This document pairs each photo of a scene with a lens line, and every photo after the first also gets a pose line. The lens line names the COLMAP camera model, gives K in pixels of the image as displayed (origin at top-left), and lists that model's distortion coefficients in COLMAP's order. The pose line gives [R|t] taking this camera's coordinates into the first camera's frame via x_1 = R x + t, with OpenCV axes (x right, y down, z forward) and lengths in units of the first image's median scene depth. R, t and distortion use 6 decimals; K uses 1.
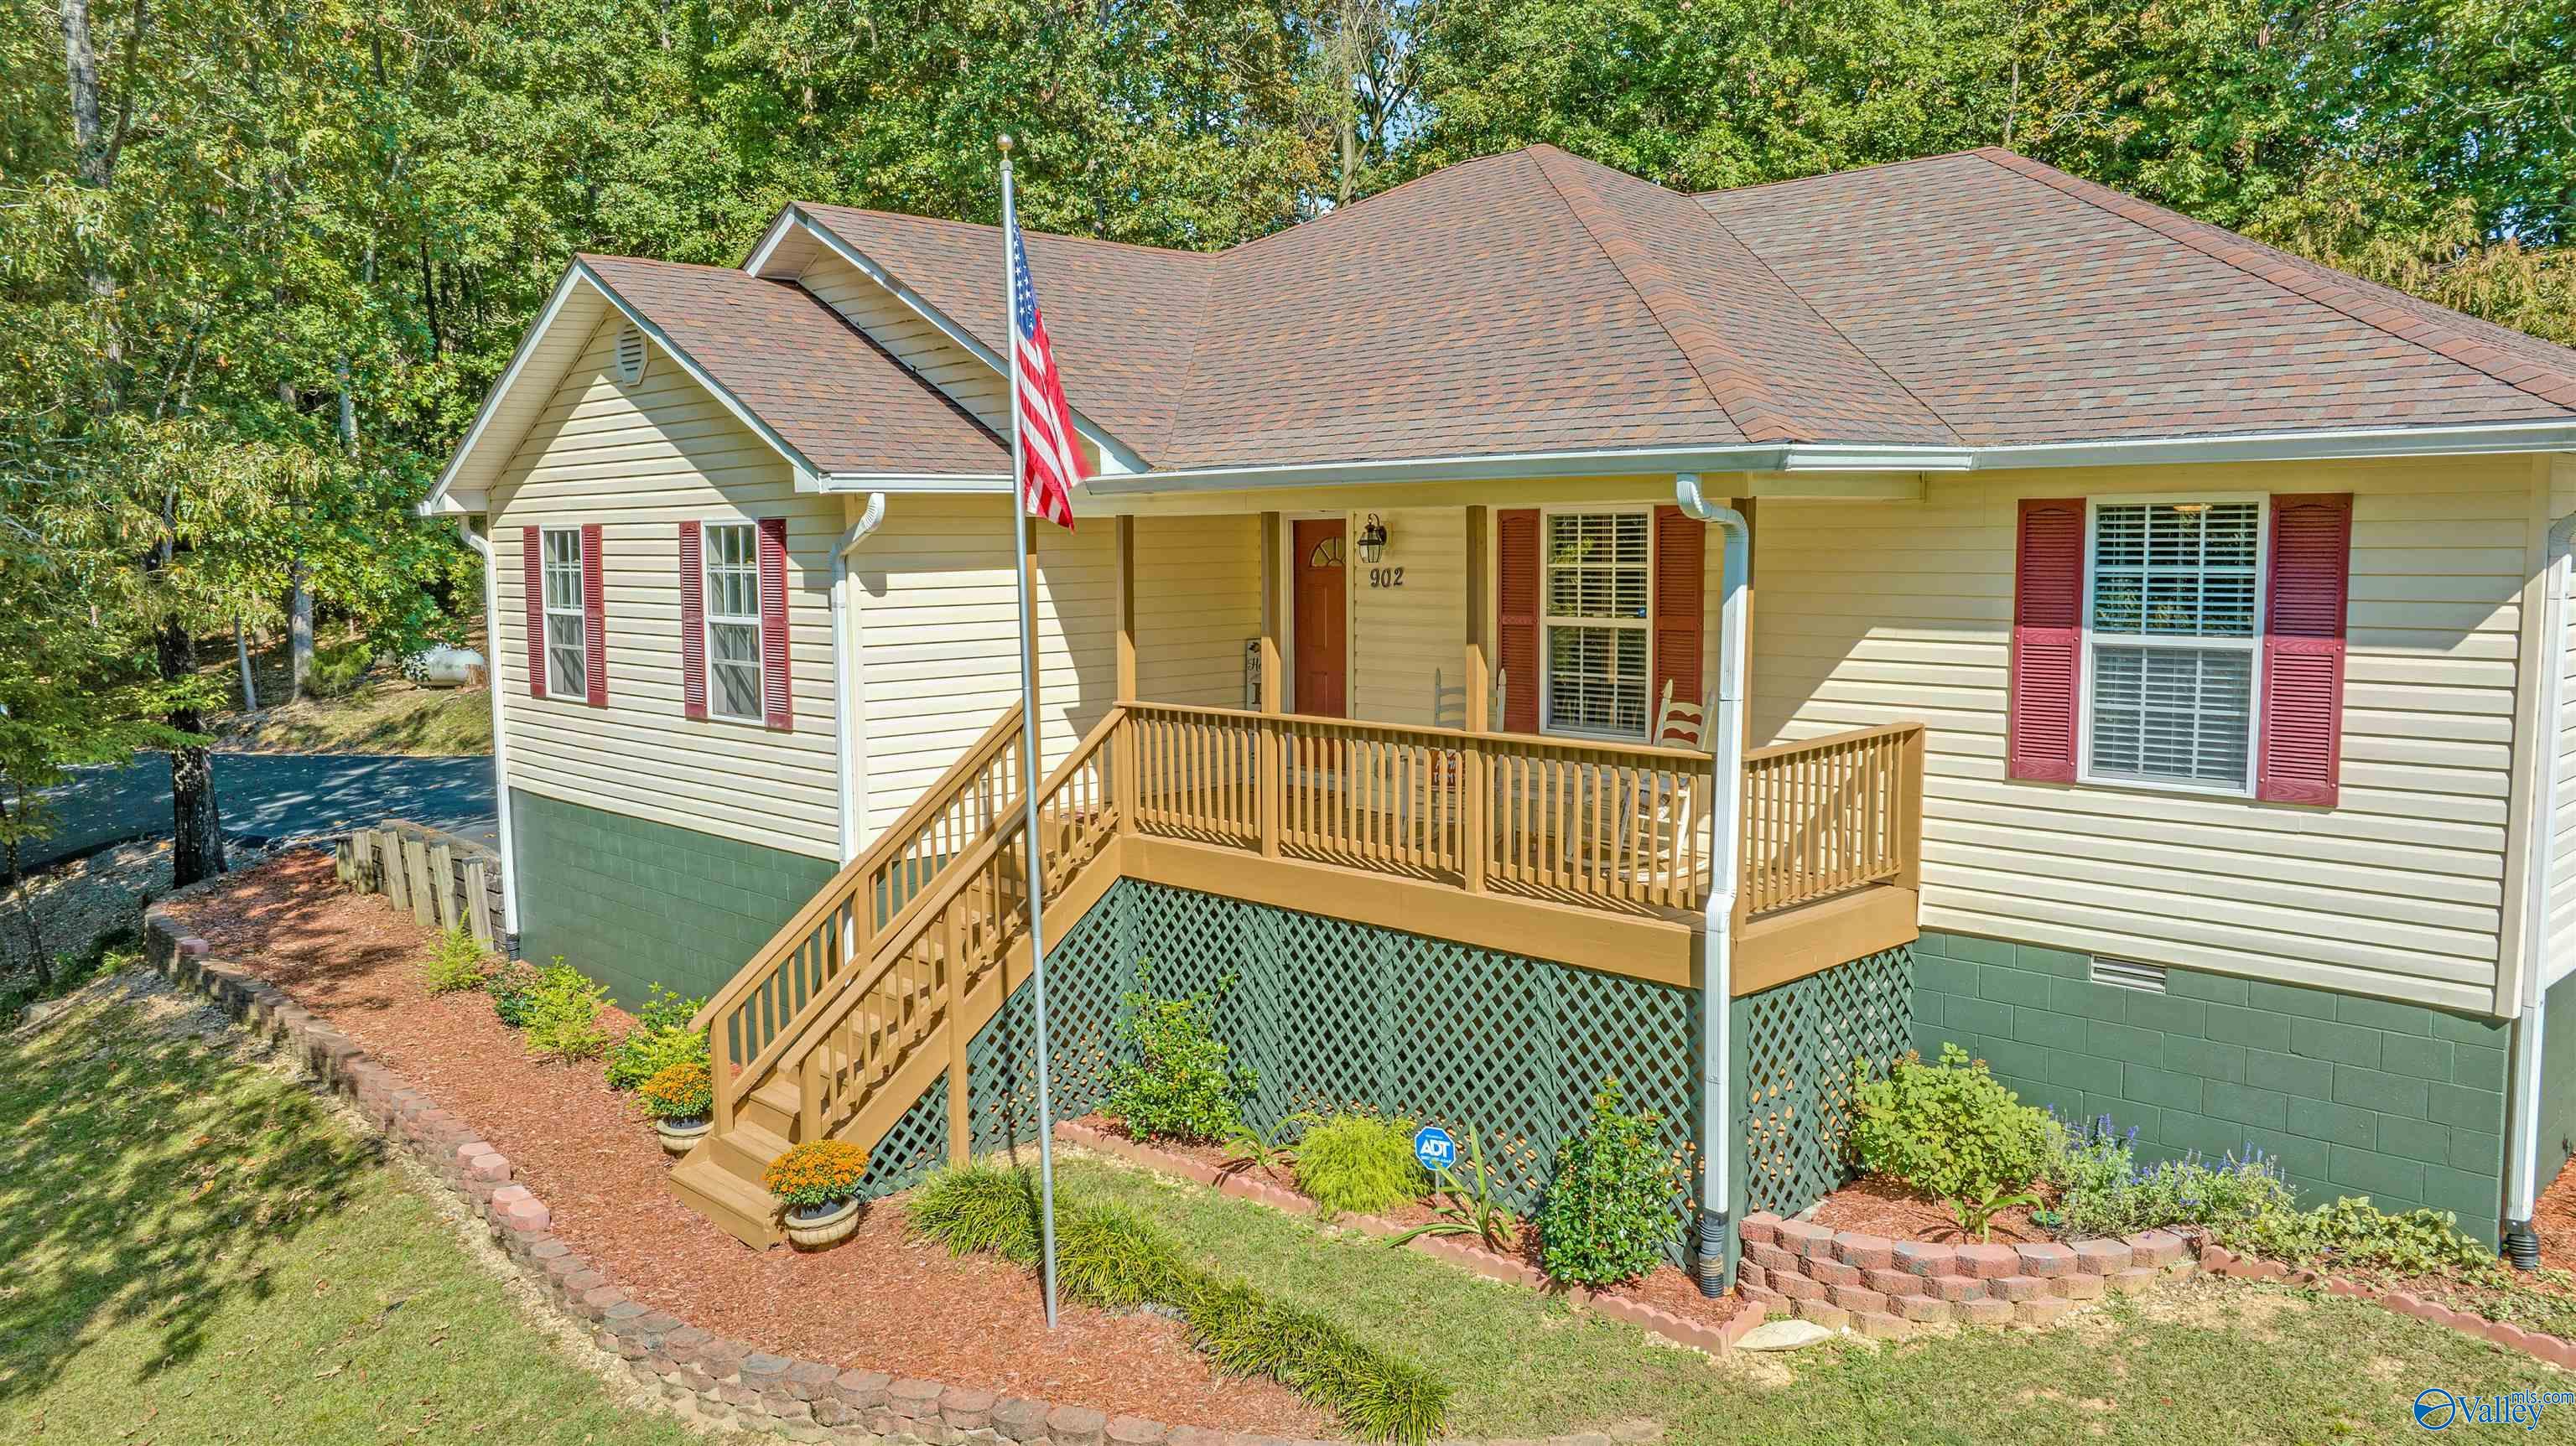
lens RADIAL K [[1818.7, 0, 1288.0], [0, 1818.7, 723.0], [0, 0, 1]] dist [-0.020320, -0.006416]
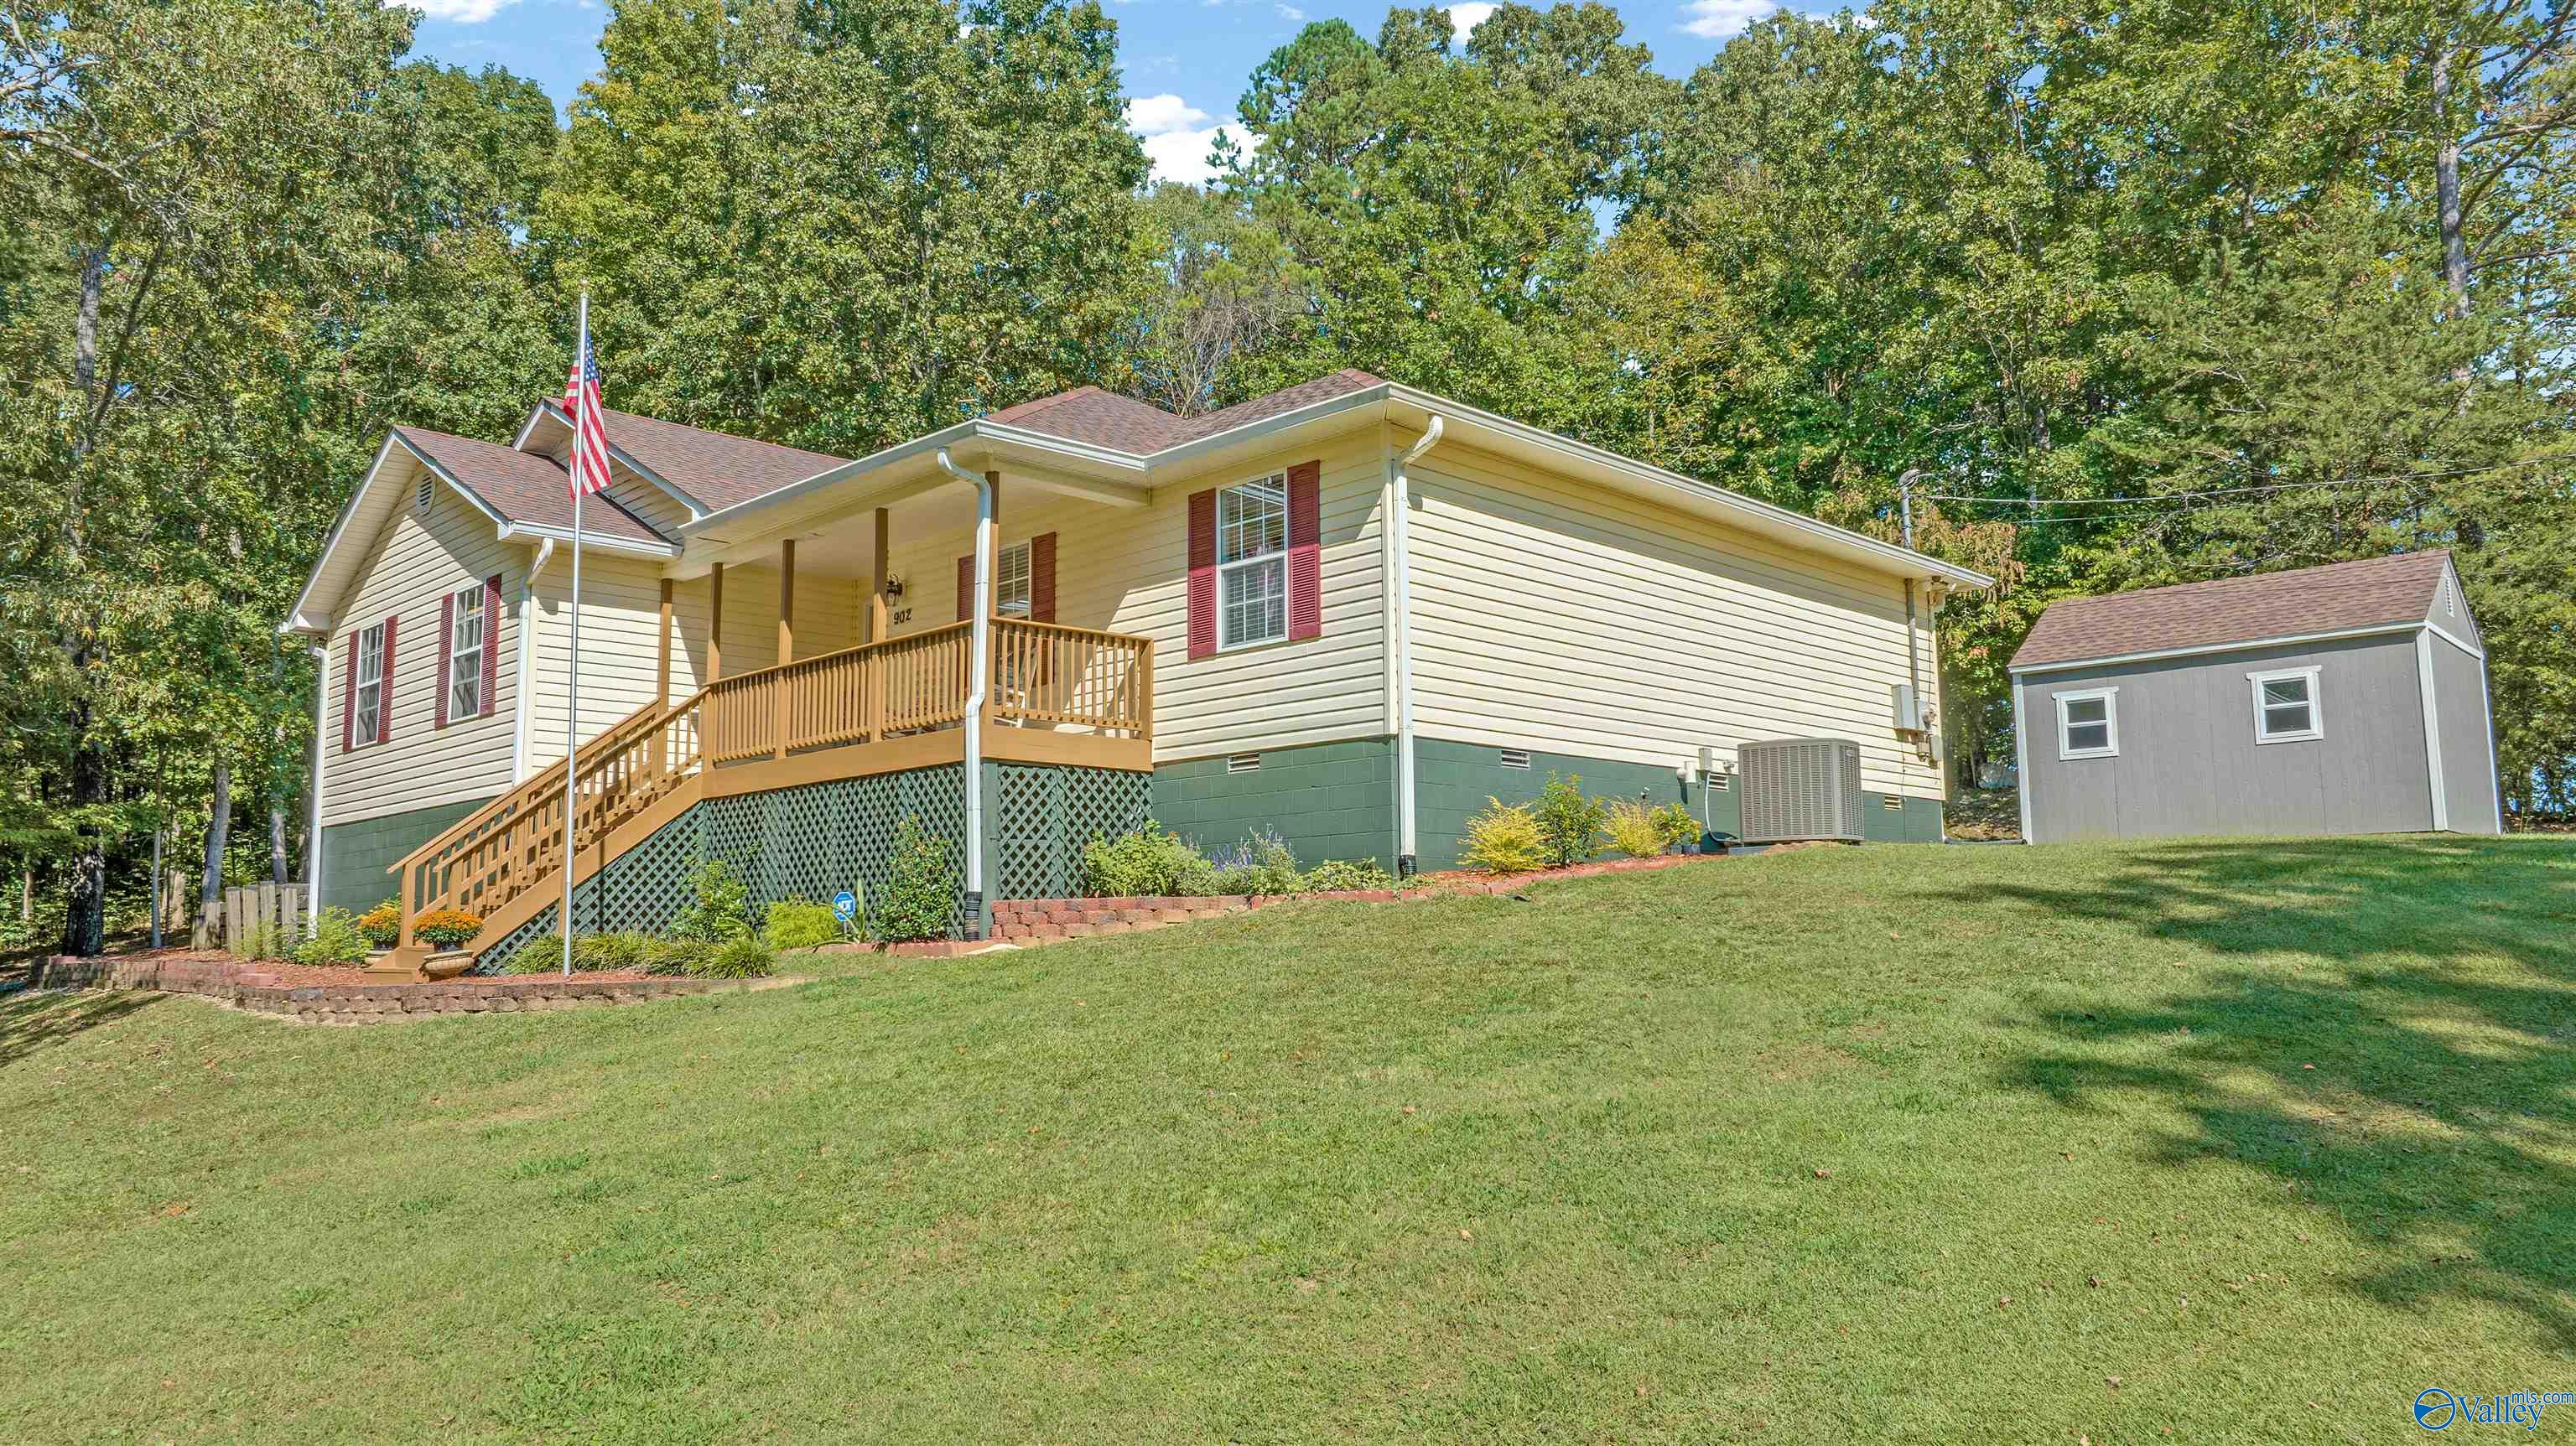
lens RADIAL K [[1819.5, 0, 1288.0], [0, 1819.5, 723.0], [0, 0, 1]] dist [-0.001149, -0.057974]
pose [[0.999823, 0.002137, 0.018667, 0.383809], [0.002232, 0.972960, -0.230962, 0.393057], [-0.018656, 0.230963, 0.972784, -0.498757]]
